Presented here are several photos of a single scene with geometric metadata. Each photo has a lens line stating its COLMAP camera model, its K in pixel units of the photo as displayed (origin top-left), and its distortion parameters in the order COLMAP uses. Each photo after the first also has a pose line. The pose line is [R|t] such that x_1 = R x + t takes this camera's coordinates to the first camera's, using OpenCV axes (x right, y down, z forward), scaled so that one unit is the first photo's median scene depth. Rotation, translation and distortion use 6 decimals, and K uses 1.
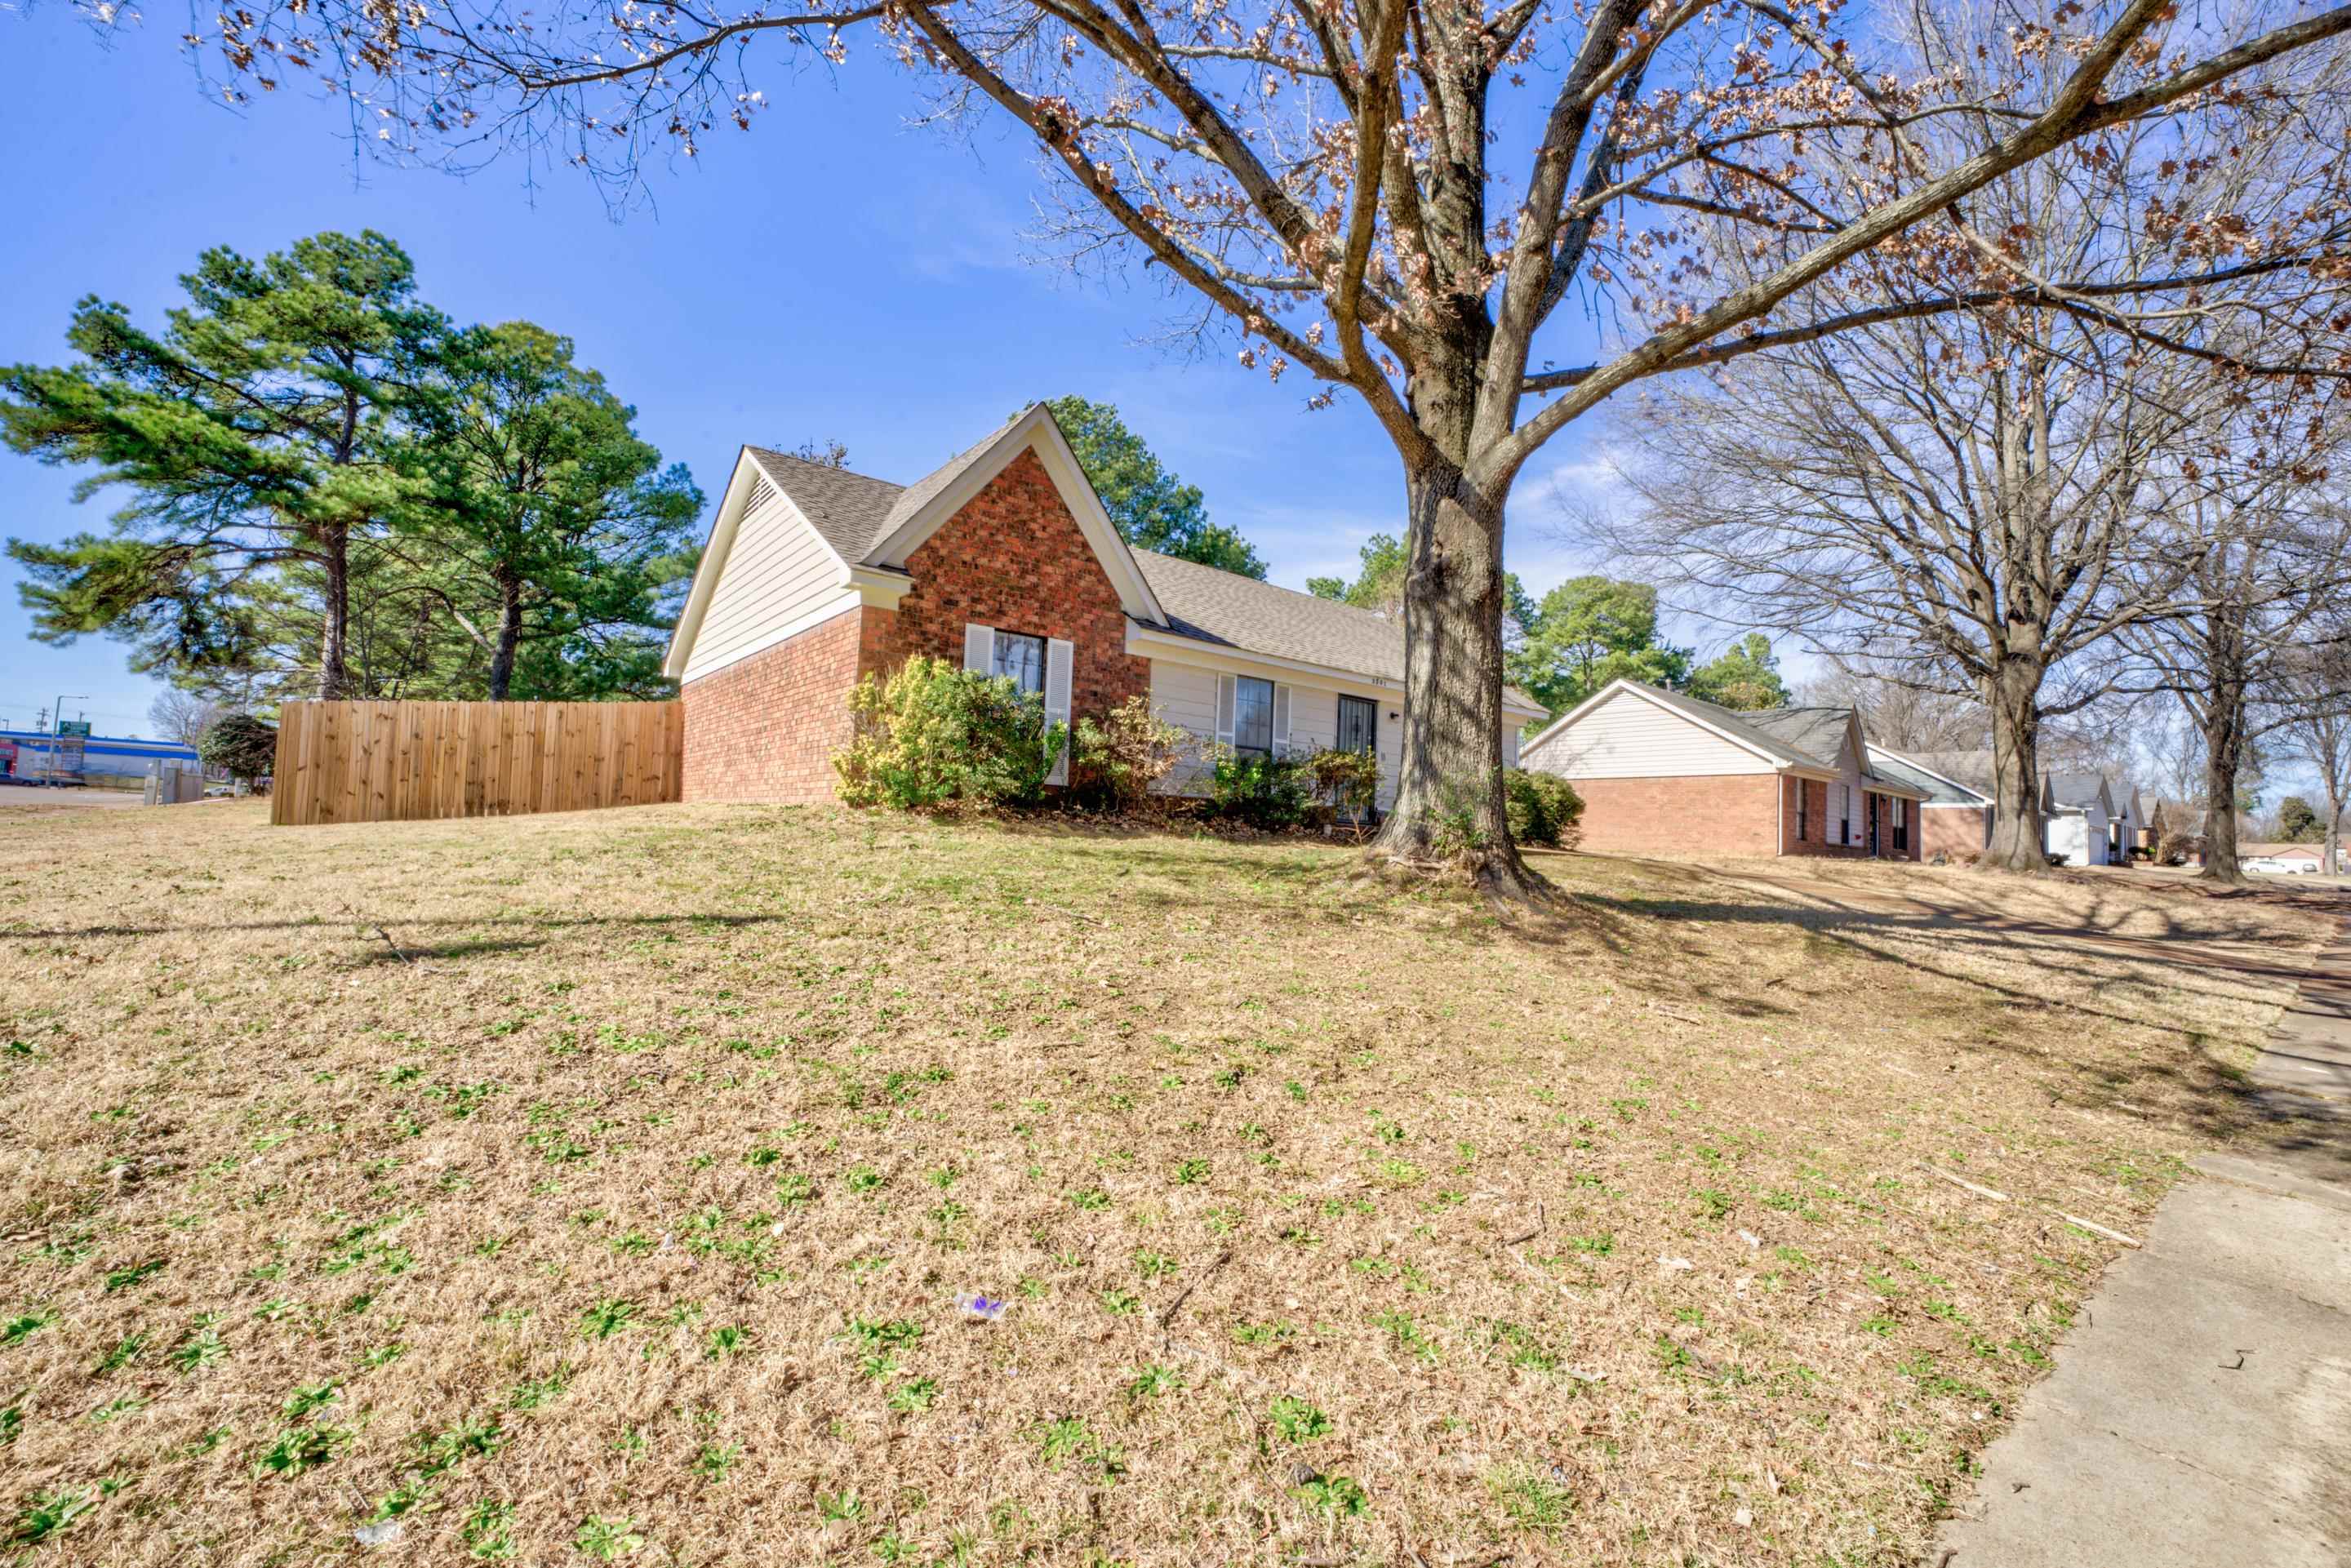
lens RADIAL K [[948.5, 0, 1169.1], [0, 948.5, 786.9], [0, 0, 1]] dist [-0.029850, 0.004628]
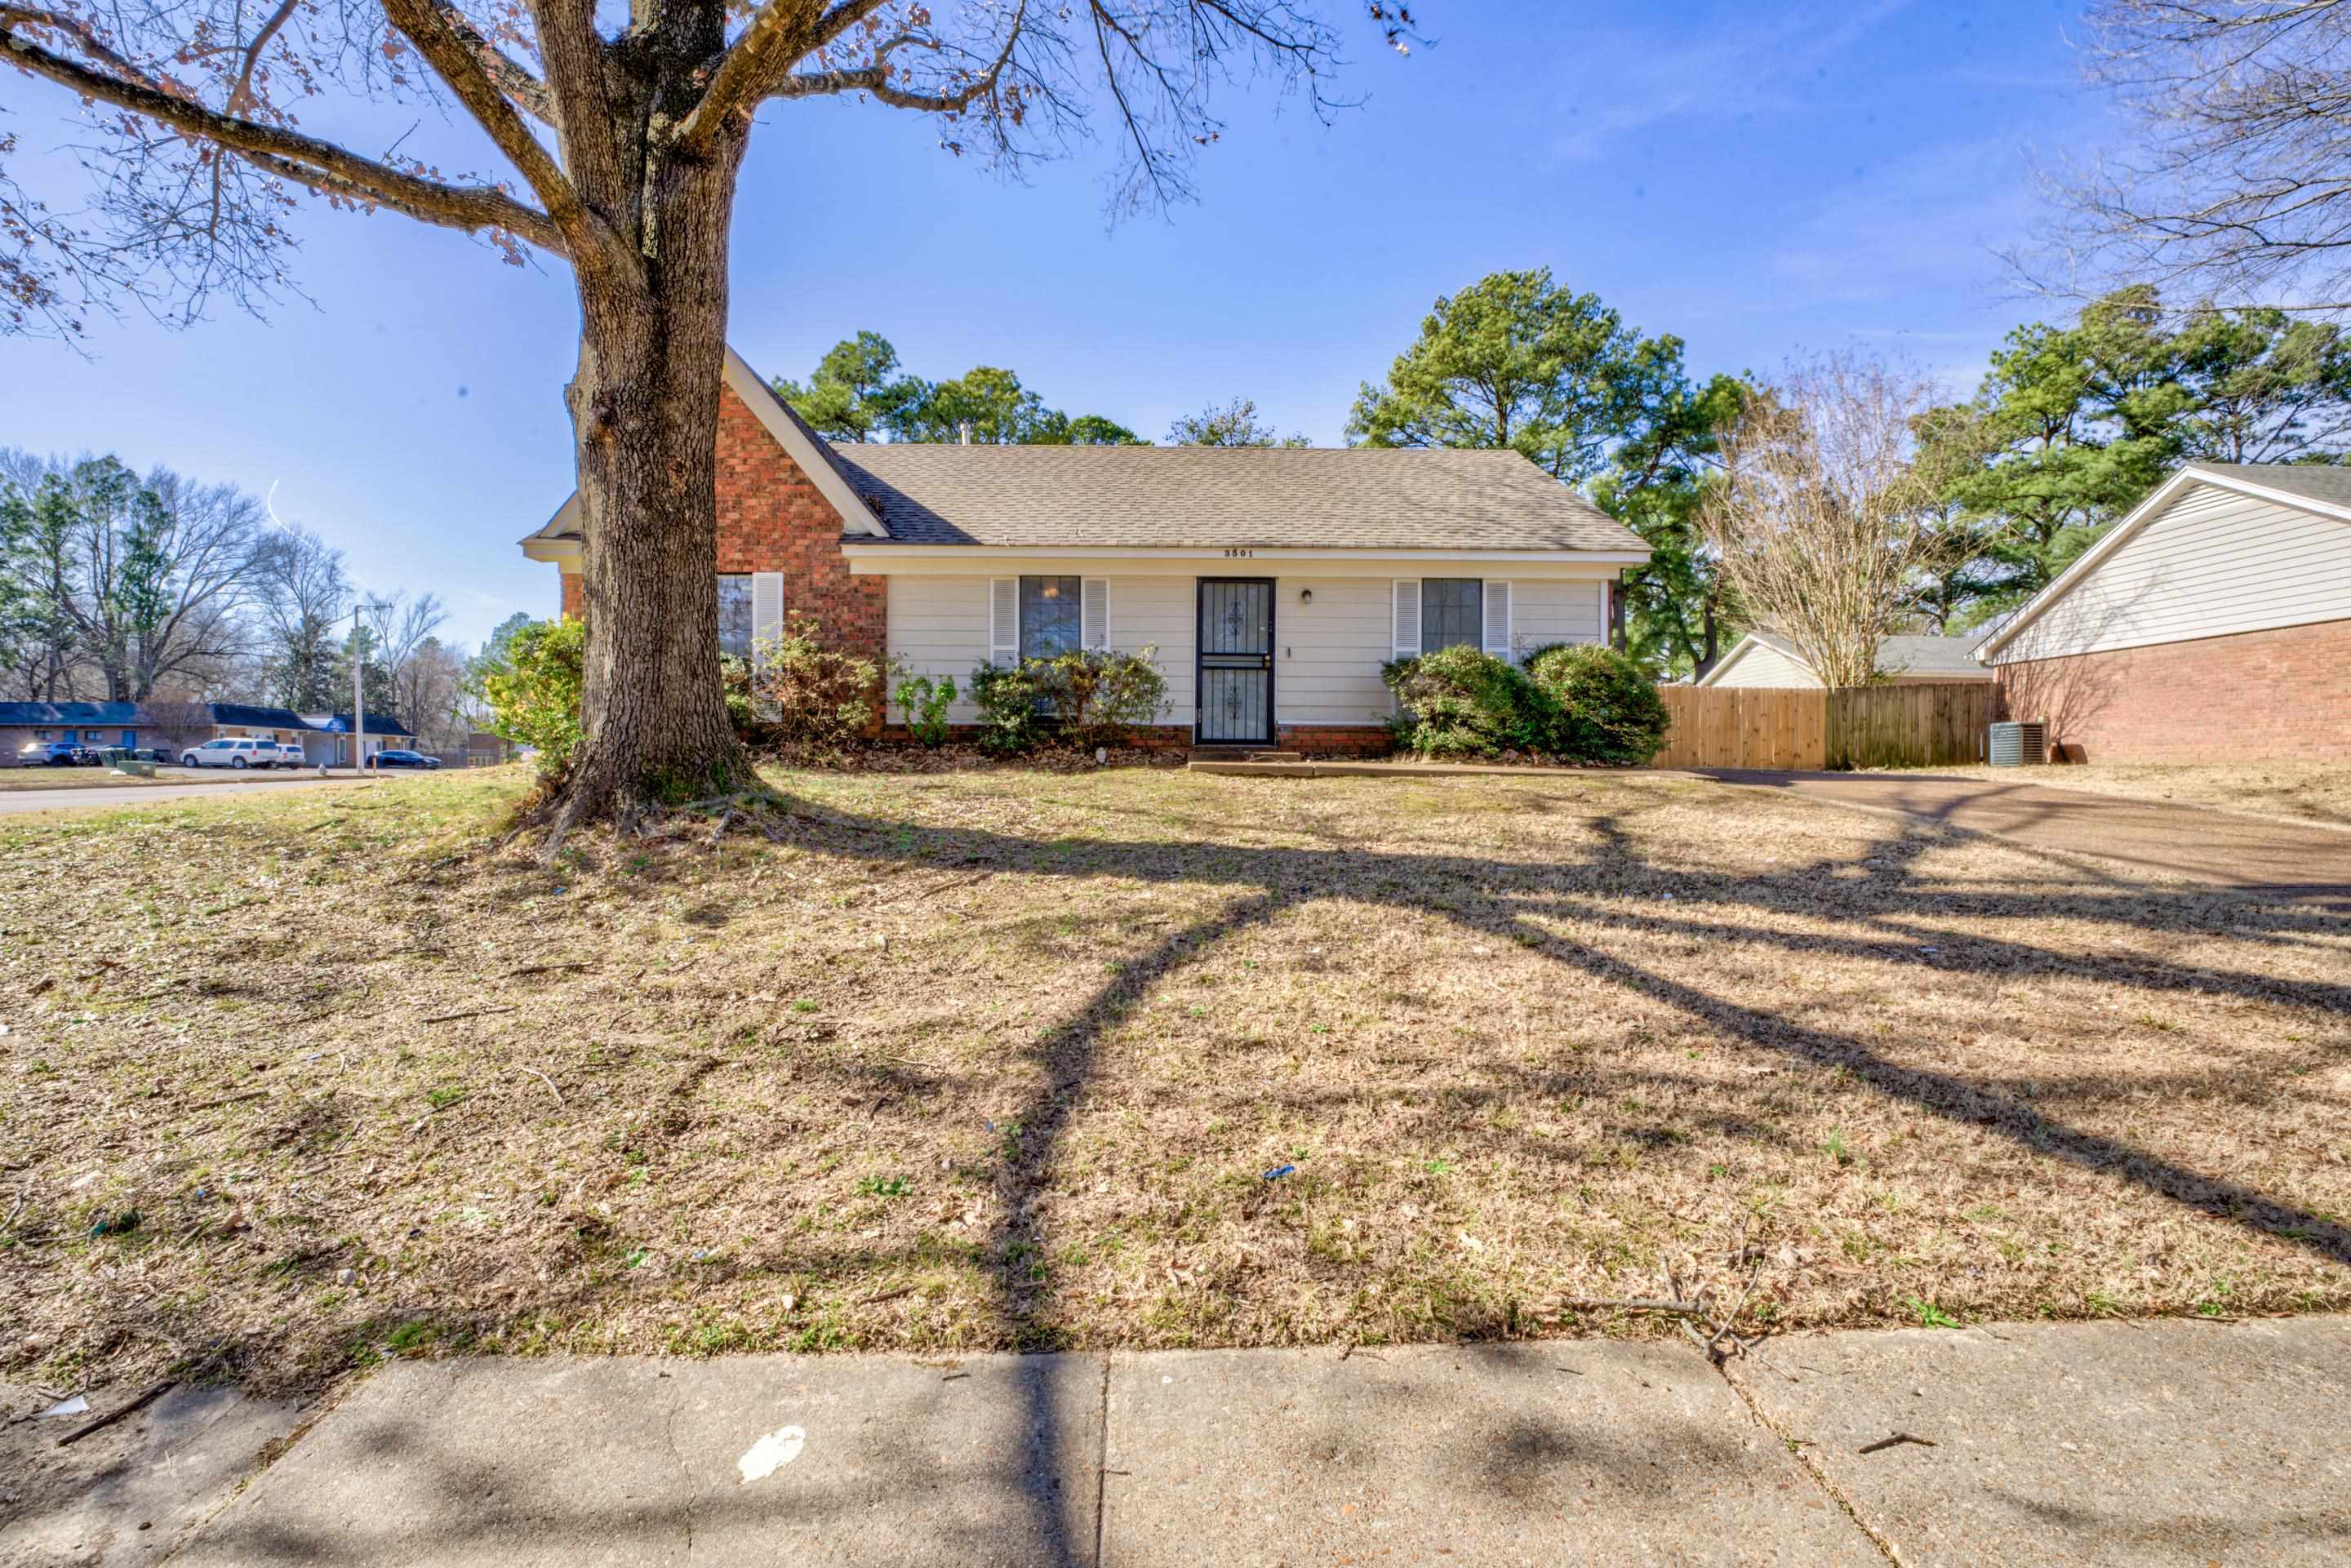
lens RADIAL K [[948.5, 0, 1169.1], [0, 948.5, 786.9], [0, 0, 1]] dist [-0.029850, 0.004628]
pose [[0.790197, -0.023135, -0.612417, 0.376333], [0.058309, 0.997592, 0.037549, 0.024797], [0.610073, -0.065381, 0.789643, 0.221711]]
